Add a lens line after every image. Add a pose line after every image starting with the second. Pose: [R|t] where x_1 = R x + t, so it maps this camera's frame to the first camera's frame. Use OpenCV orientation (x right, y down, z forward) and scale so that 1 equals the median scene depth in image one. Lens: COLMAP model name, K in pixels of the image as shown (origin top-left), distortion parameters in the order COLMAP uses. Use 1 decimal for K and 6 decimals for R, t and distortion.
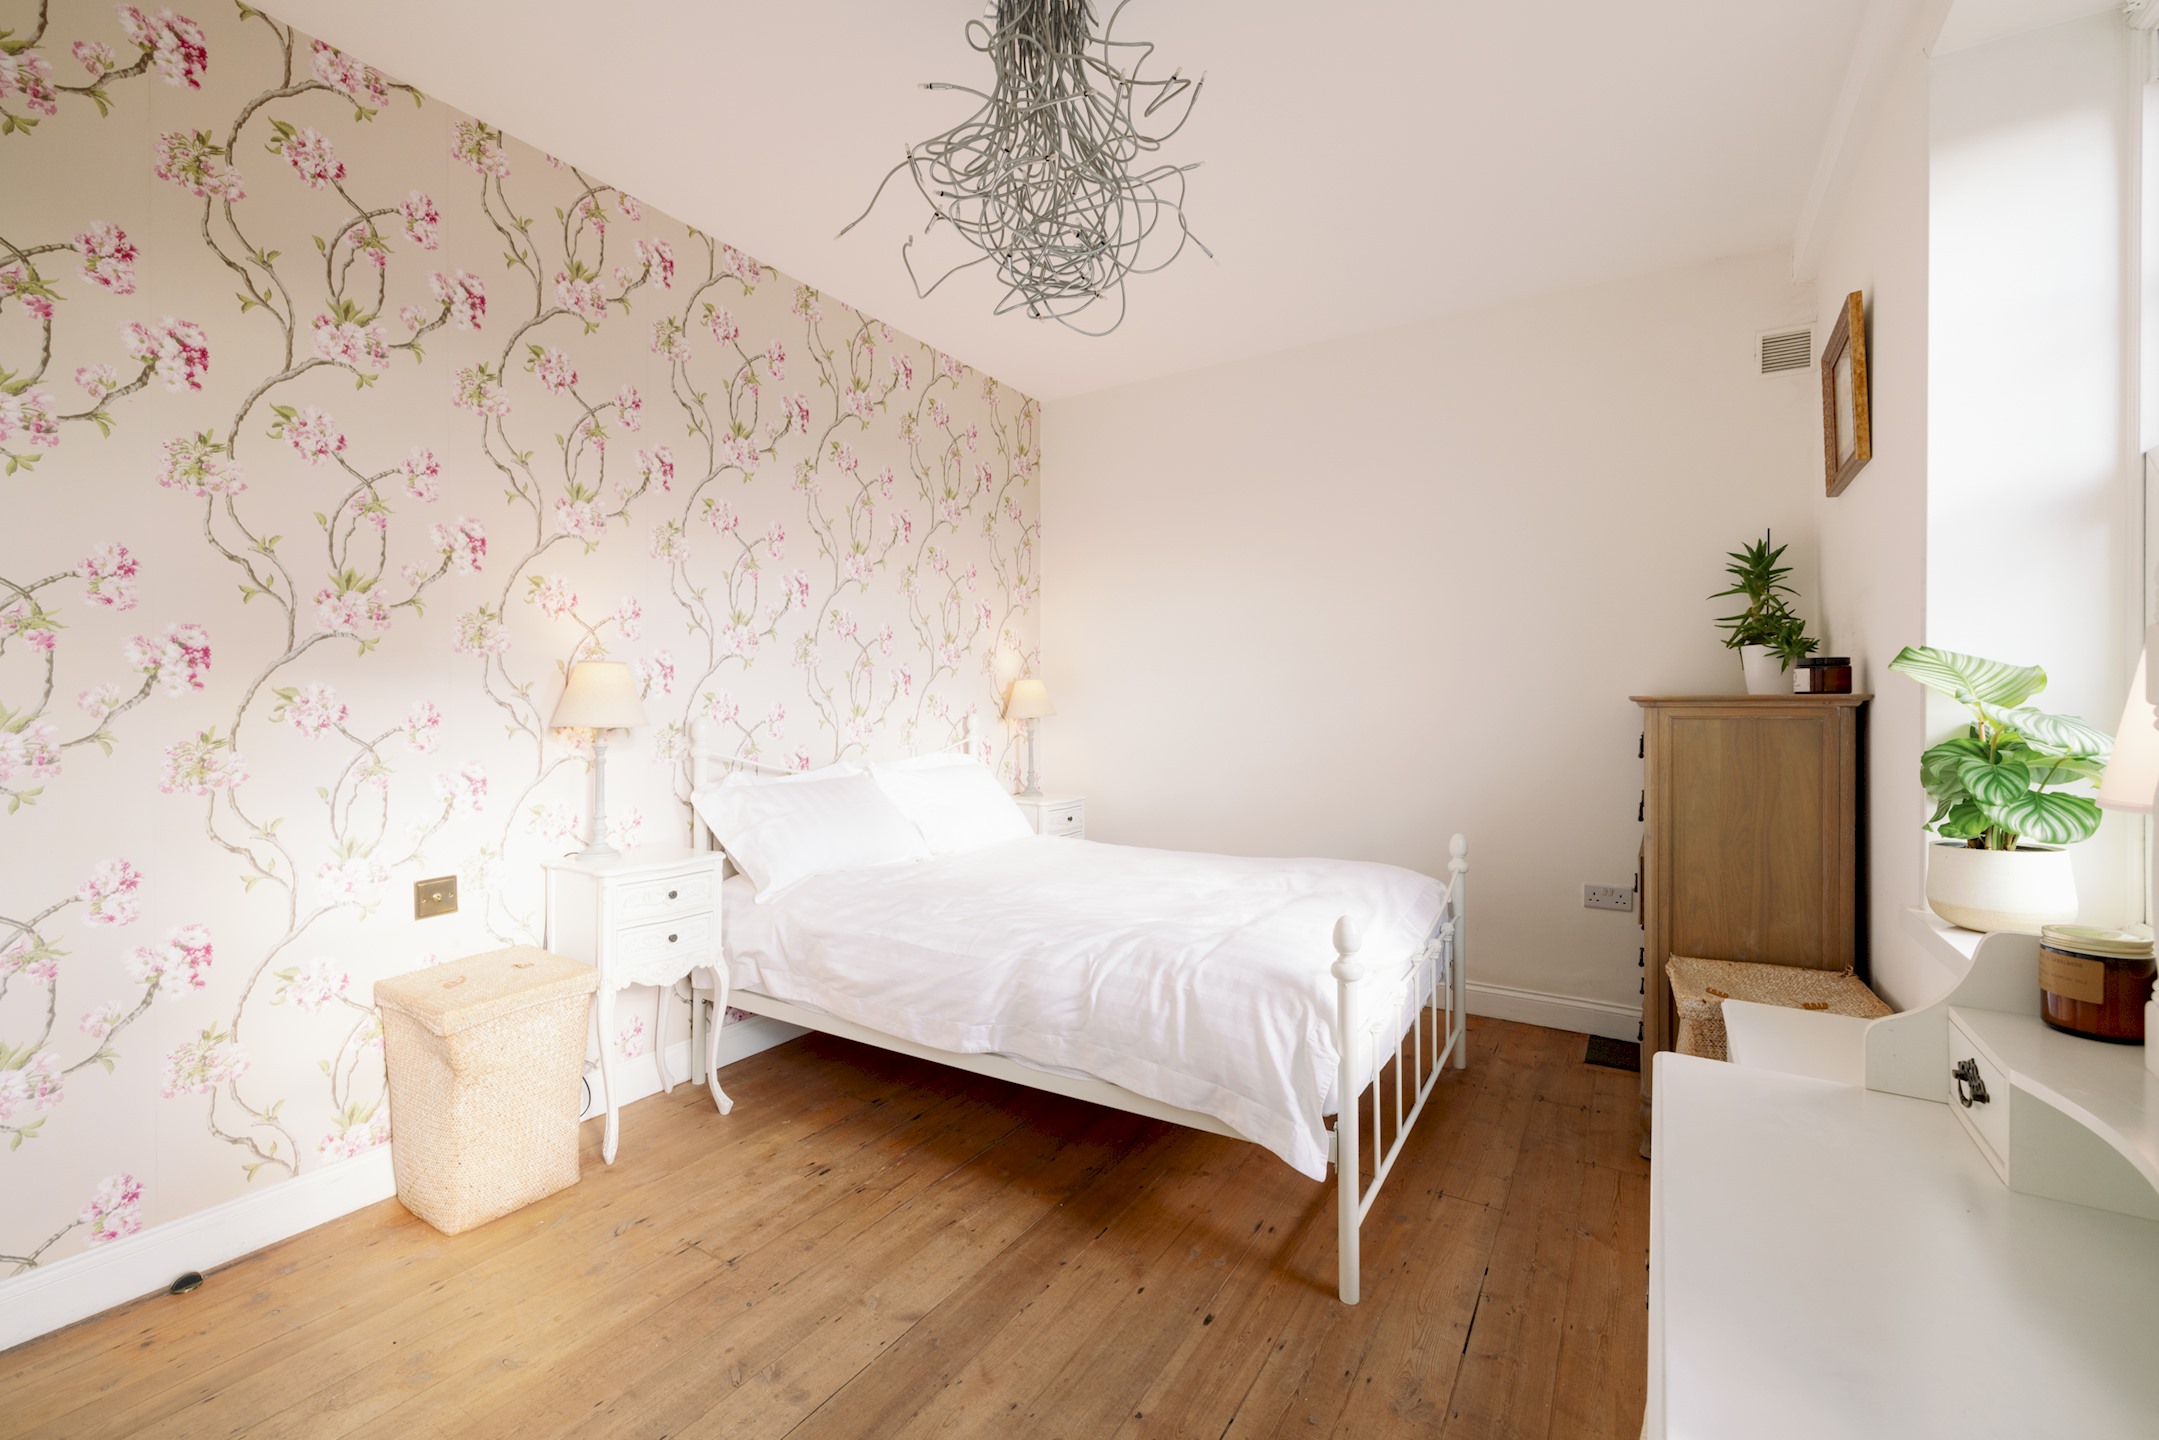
lens RADIAL K [[914.1, 0, 1081.4], [0, 914.1, 705.4], [0, 0, 1]] dist [-0.000641, 0.000367]
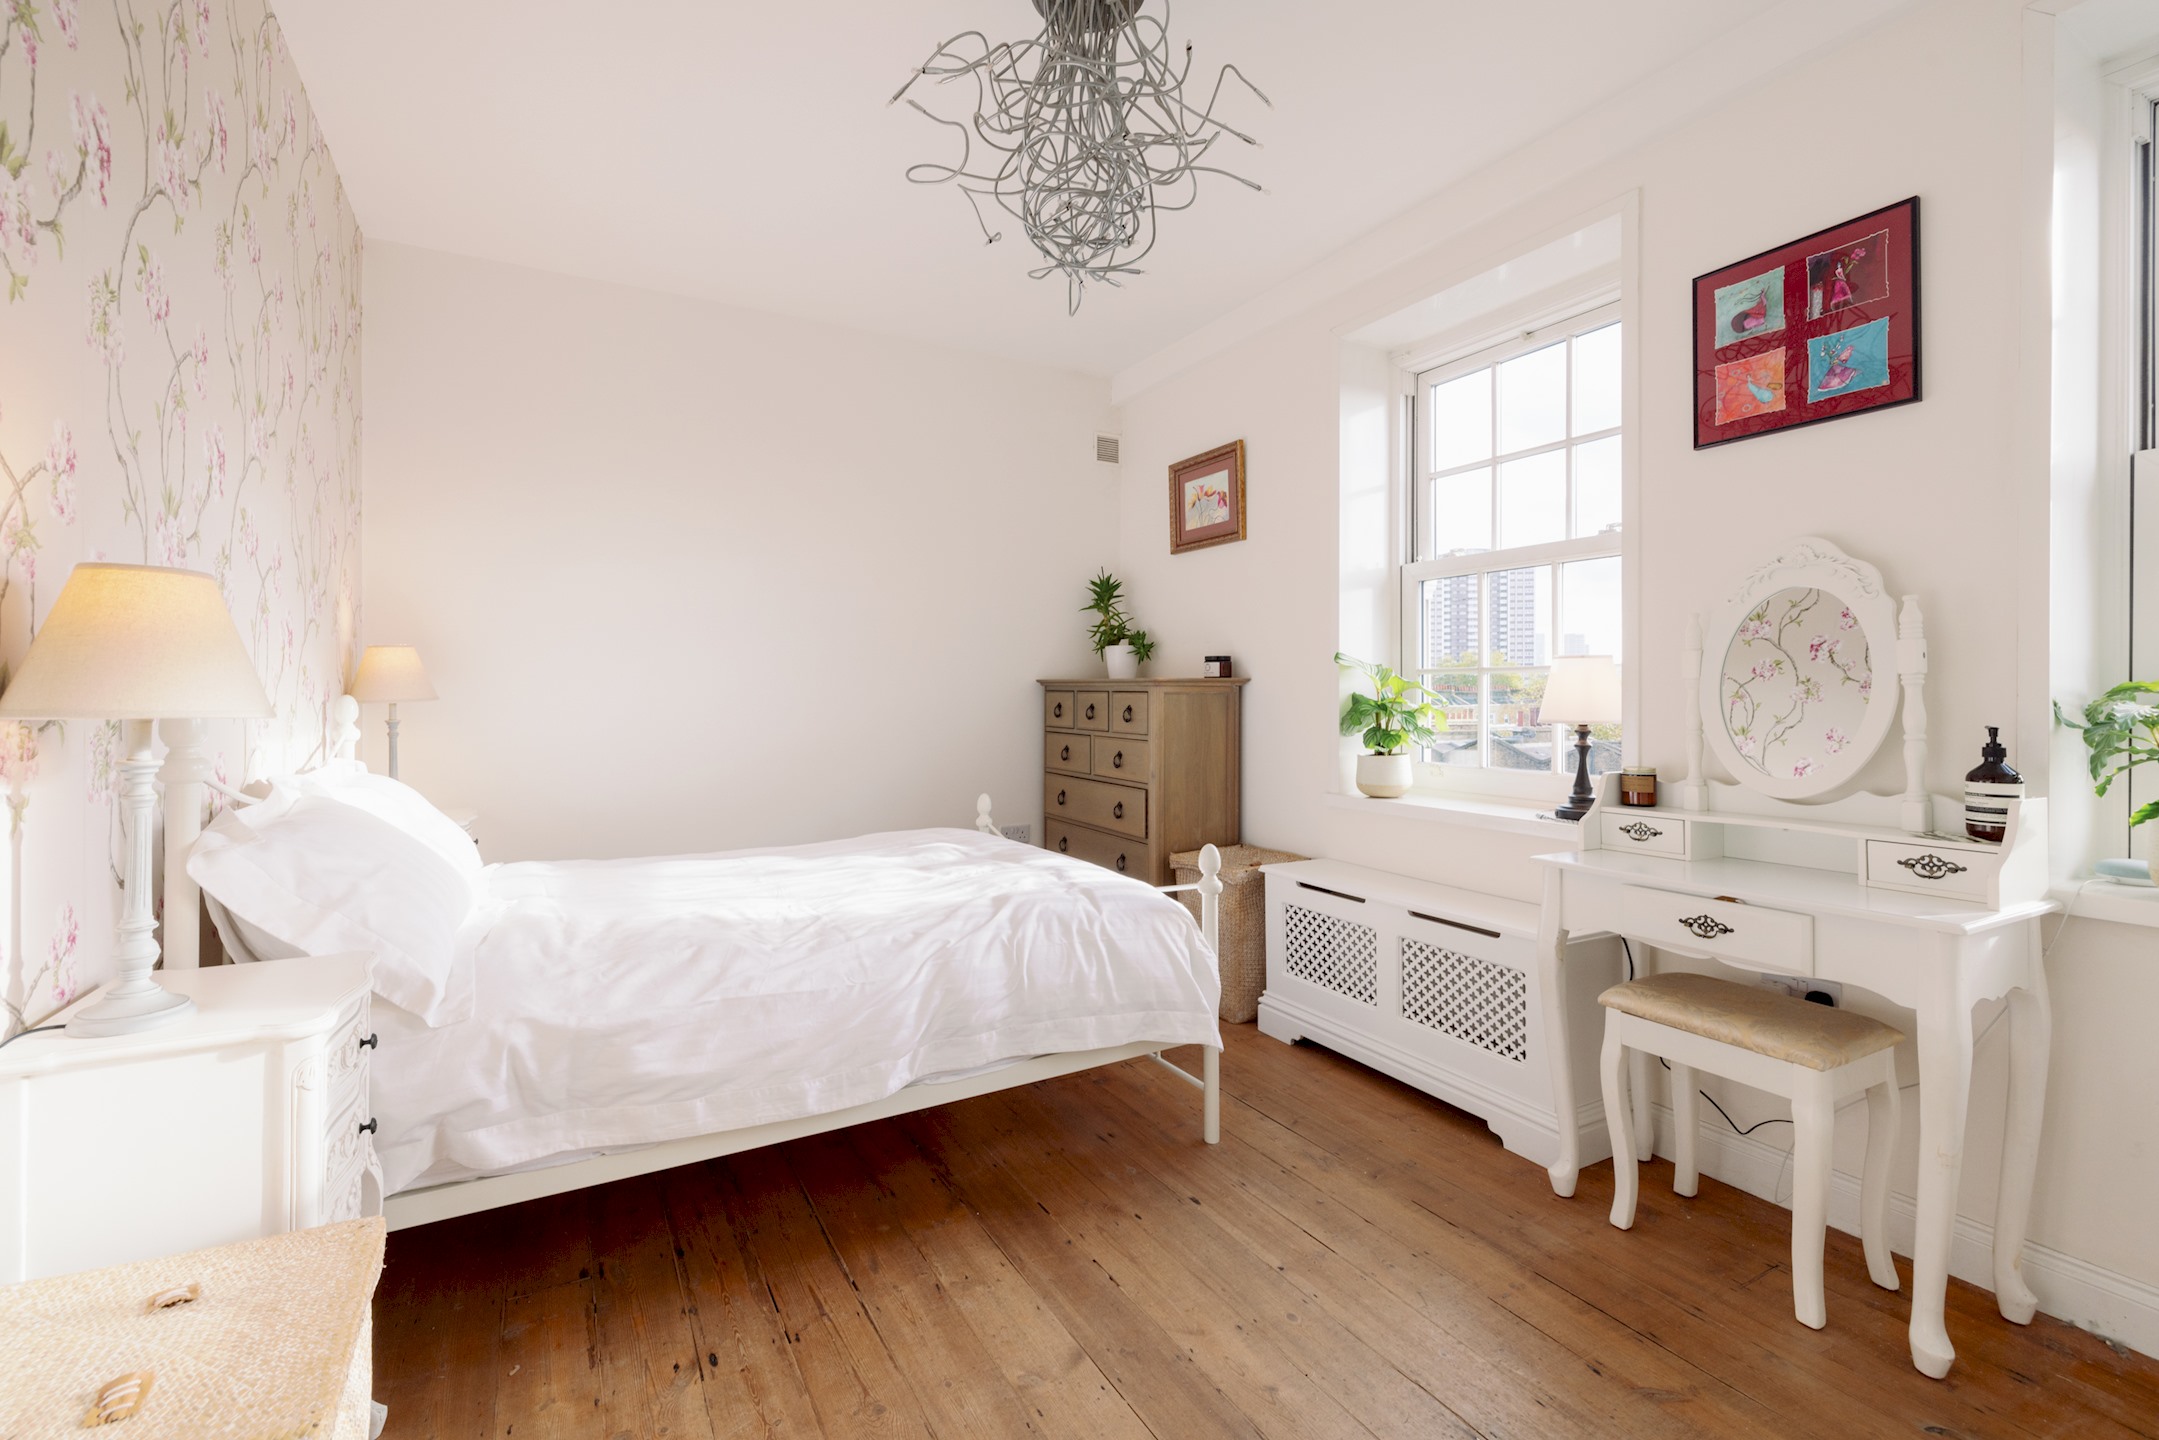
lens RADIAL K [[914.1, 0, 1070.7], [0, 914.1, 689.3], [0, 0, 1]] dist [-0.000641, 0.000367]
pose [[0.489705, 0.002227, 0.871885, -0.589547], [0.001958, 0.999991, -0.003655, 0.010025], [-0.871886, 0.003497, 0.489697, 0.340534]]
